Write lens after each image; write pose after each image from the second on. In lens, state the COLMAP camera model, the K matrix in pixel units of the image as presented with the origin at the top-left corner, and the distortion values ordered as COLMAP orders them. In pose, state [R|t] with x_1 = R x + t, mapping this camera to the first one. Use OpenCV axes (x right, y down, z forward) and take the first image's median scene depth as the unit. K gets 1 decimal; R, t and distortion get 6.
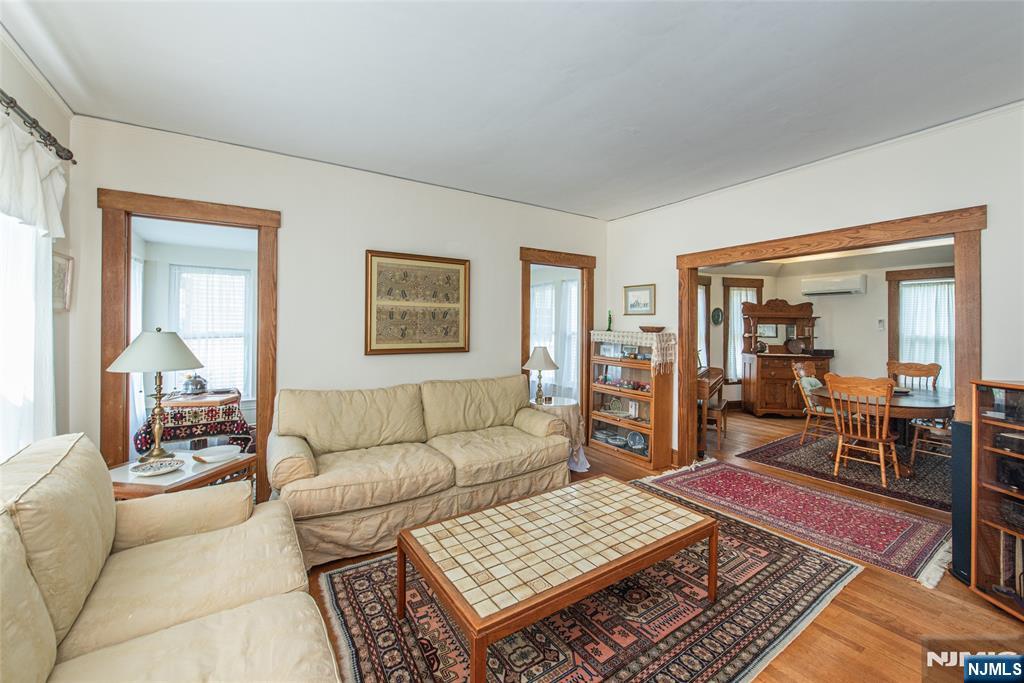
lens RADIAL K [[416.3, 0, 511.4], [0, 416.3, 323.0], [0, 0, 1]] dist [0.000911, 0.000052]
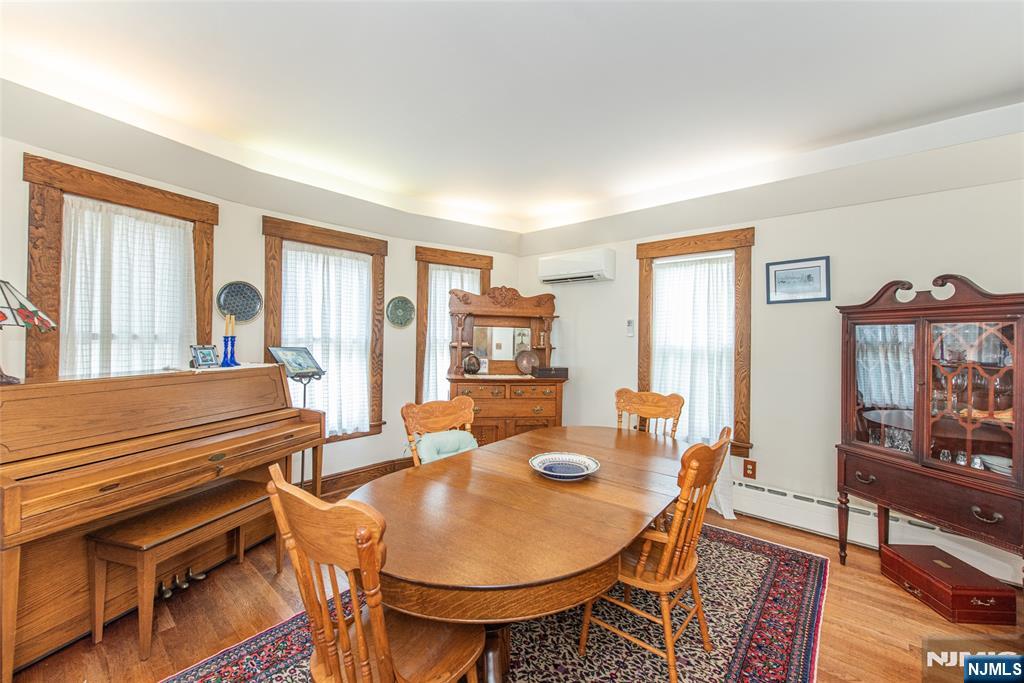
lens RADIAL K [[407.7, 0, 535.0], [0, 407.7, 336.9], [0, 0, 1]] dist [0.000095, -0.000032]
pose [[0.956042, 0.009474, 0.293078, 0.950098], [-0.010152, 0.999948, 0.000792, 0.031698], [-0.293055, -0.003733, 0.956088, 0.752595]]
